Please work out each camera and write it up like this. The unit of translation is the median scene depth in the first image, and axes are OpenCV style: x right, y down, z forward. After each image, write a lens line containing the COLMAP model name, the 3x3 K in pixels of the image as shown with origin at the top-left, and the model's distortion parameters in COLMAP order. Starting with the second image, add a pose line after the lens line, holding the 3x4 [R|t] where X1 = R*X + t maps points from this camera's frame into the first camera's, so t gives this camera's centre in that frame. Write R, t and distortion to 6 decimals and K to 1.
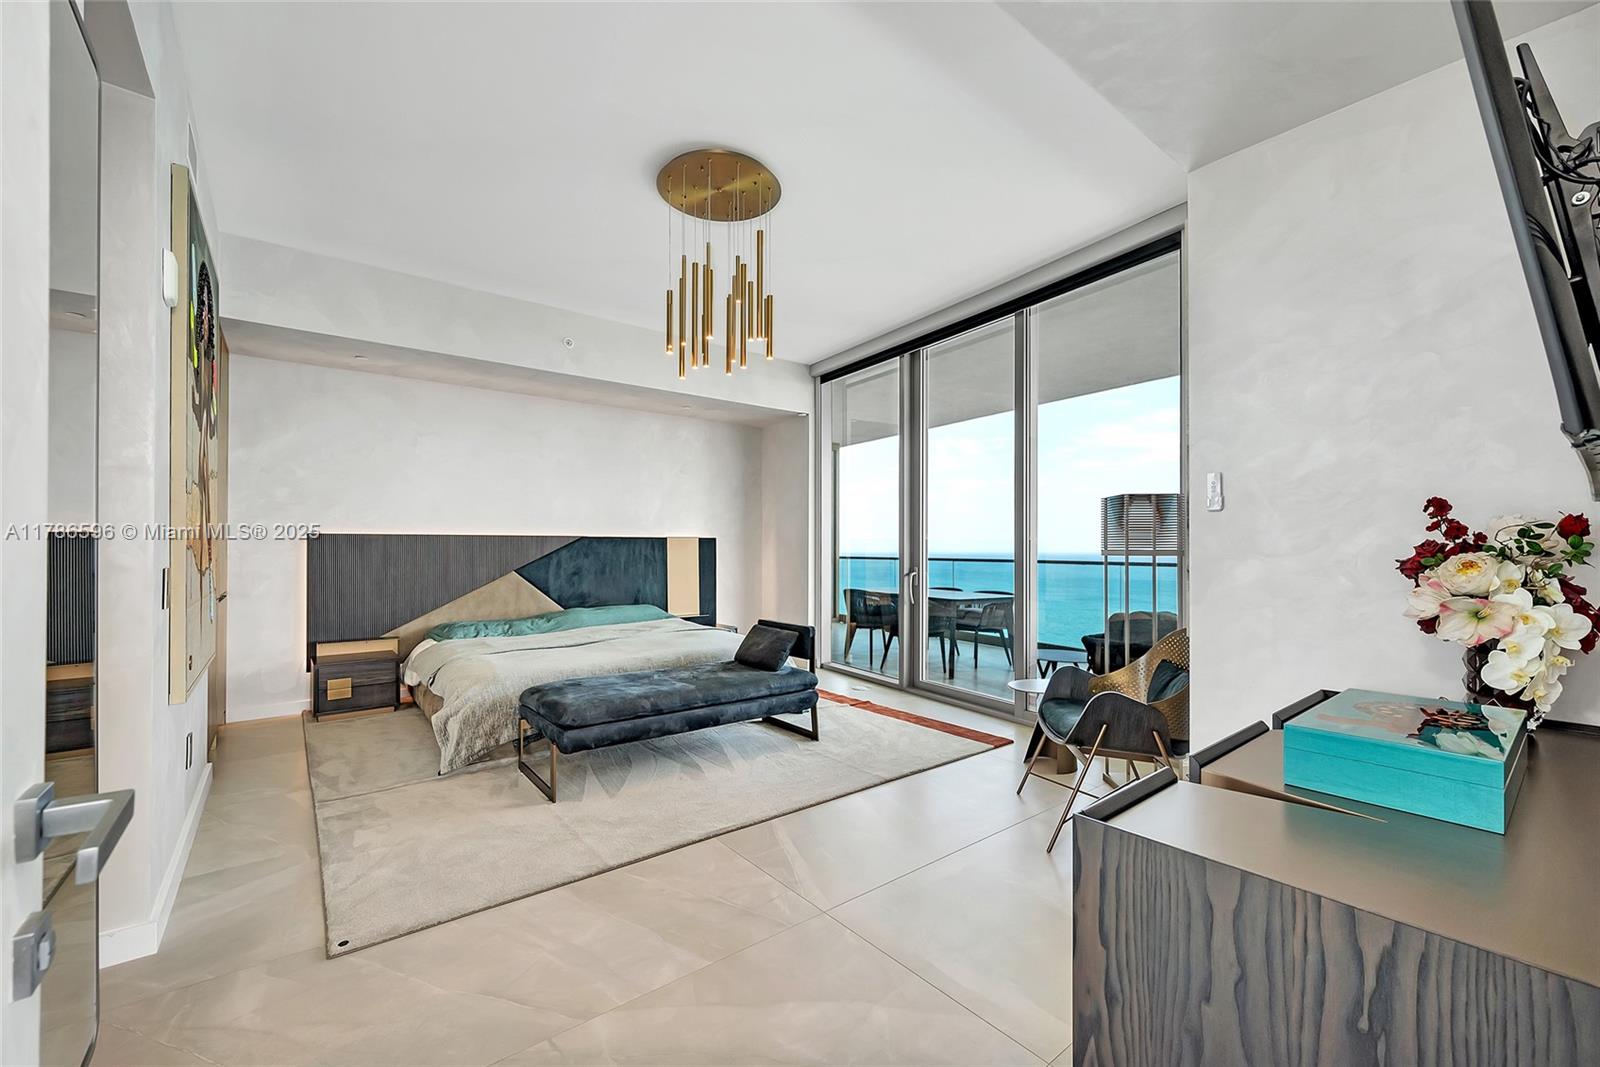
lens RADIAL K [[648.7, 0, 811.0], [0, 648.7, 542.6], [0, 0, 1]] dist [-0.007158, 0.000874]
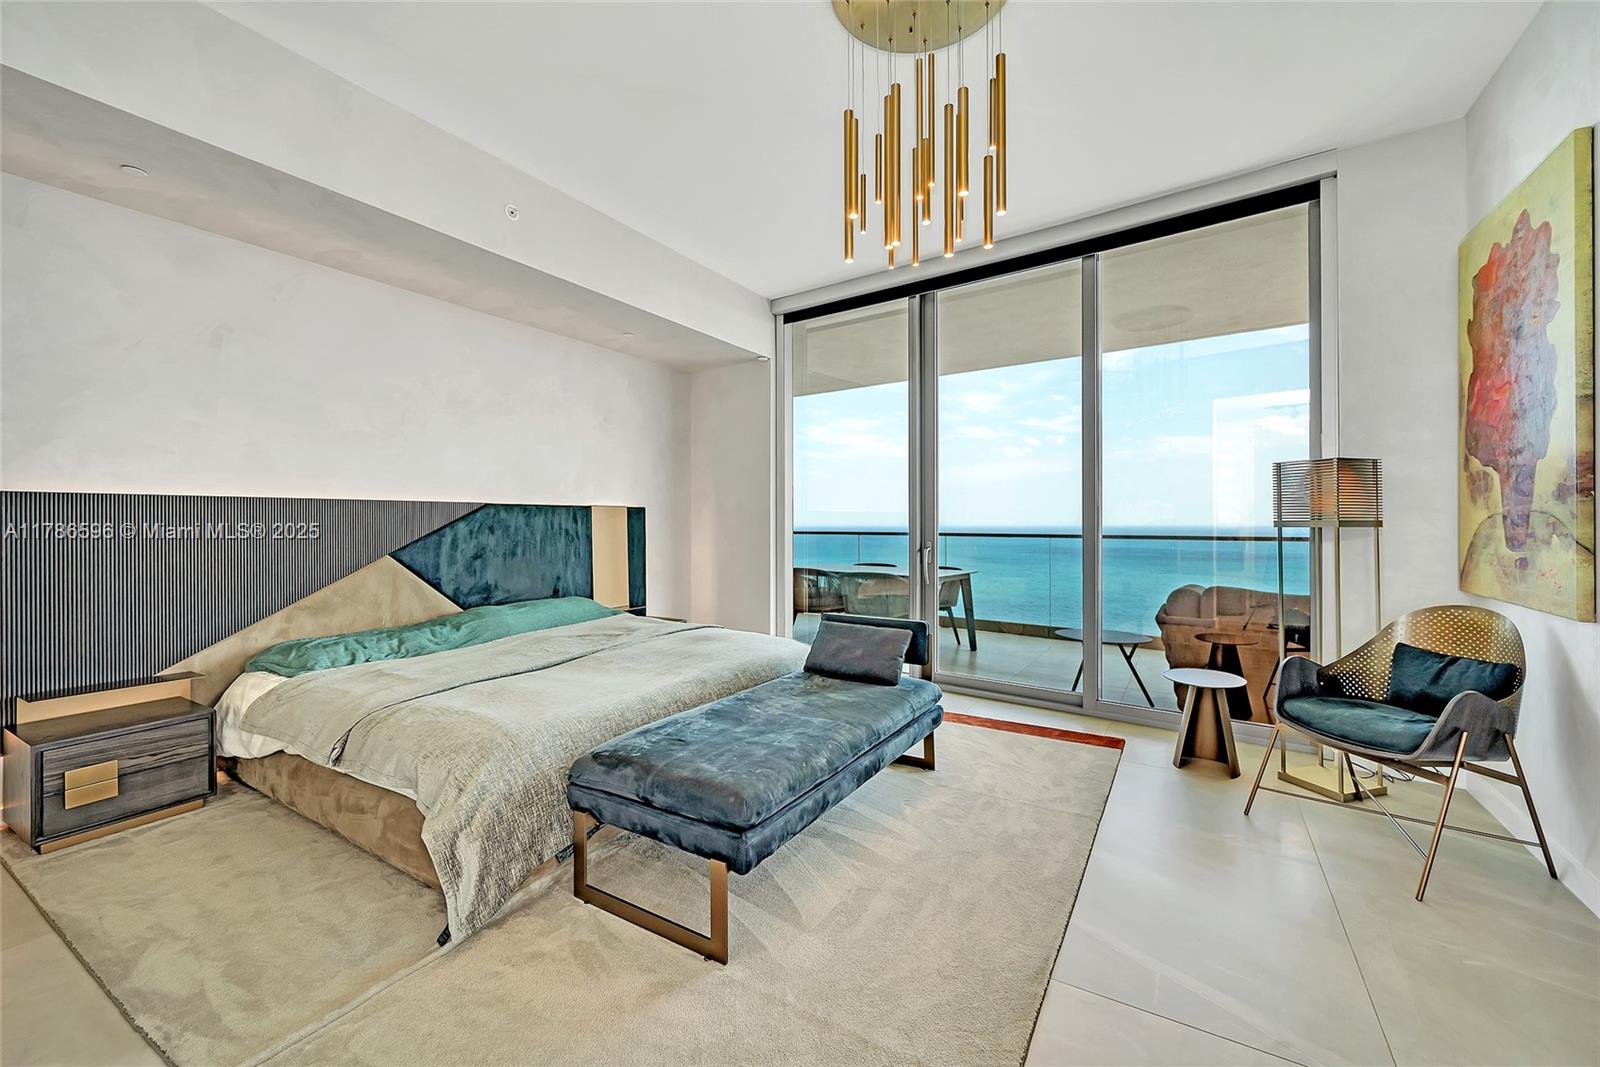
lens RADIAL K [[648.7, 0, 810.9], [0, 648.7, 522.2], [0, 0, 1]] dist [-0.007158, 0.000874]
pose [[0.934639, -0.003572, 0.355581, -0.382629], [0.001200, 0.999976, 0.006892, 0.006957], [-0.355597, -0.006015, 0.934620, 0.317659]]
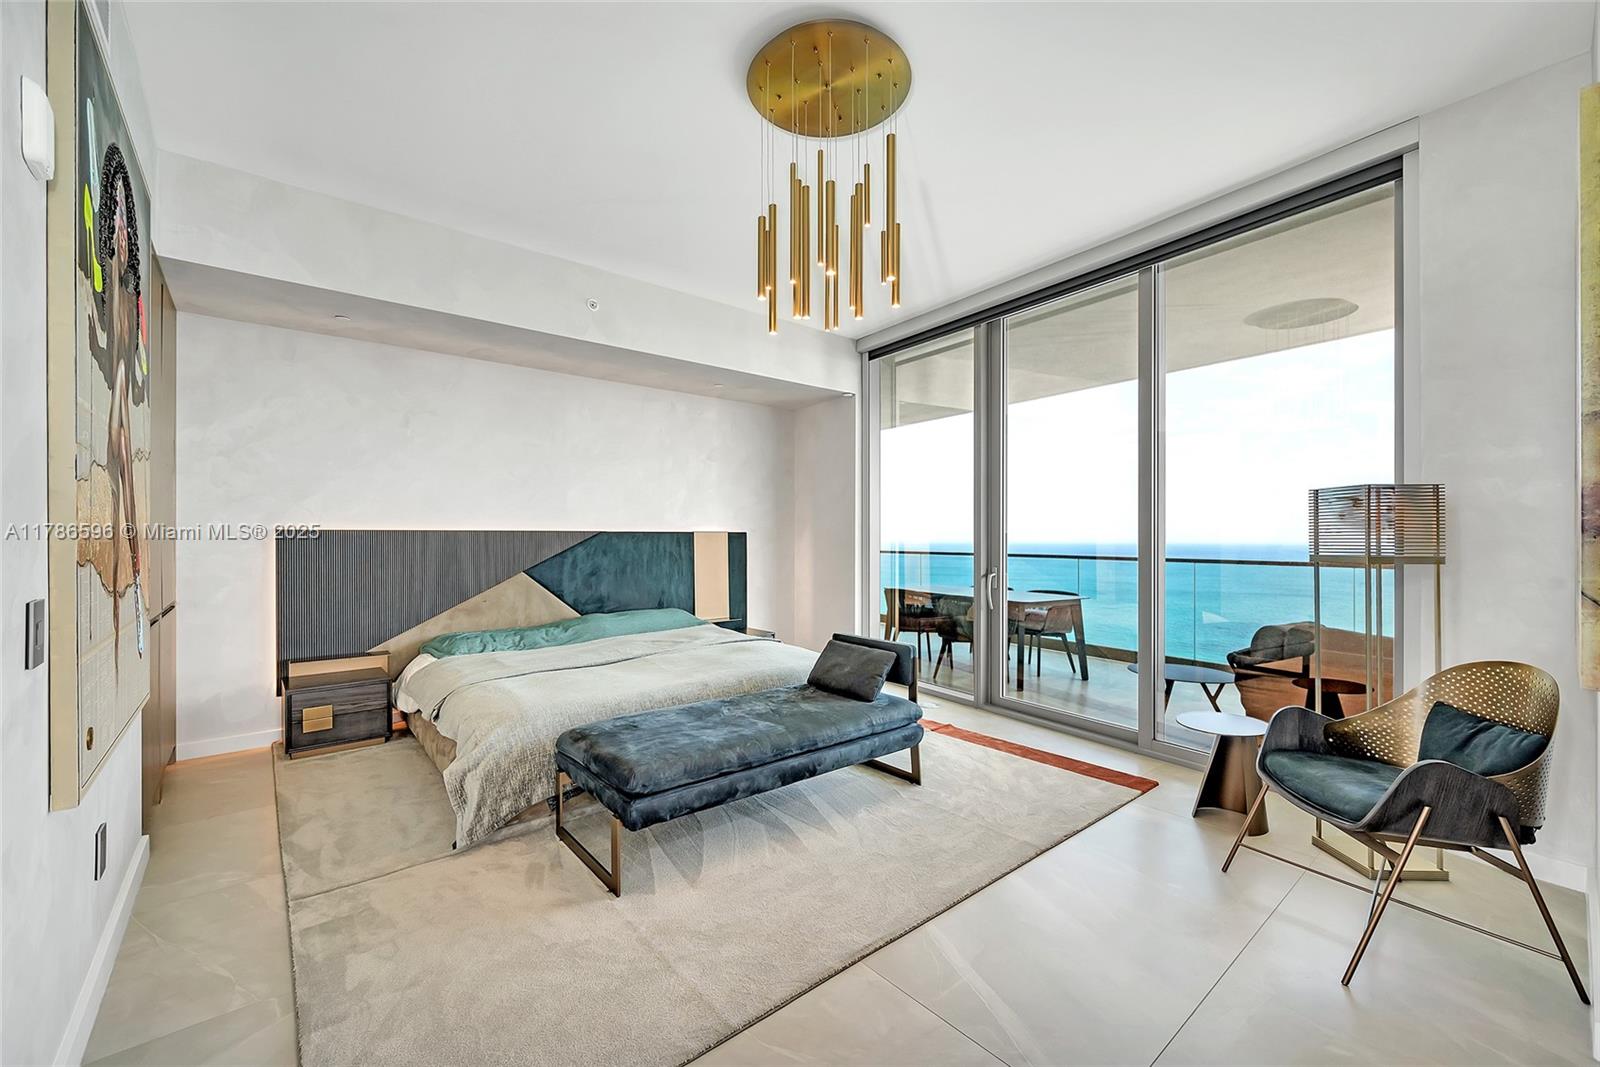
lens RADIAL K [[648.7, 0, 824.0], [0, 648.7, 536.8], [0, 0, 1]] dist [-0.007158, 0.000874]
pose [[0.999238, -0.000702, 0.039017, -0.132212], [0.000418, 0.999973, 0.007291, -0.013010], [-0.039022, -0.007269, 0.999212, 0.174136]]
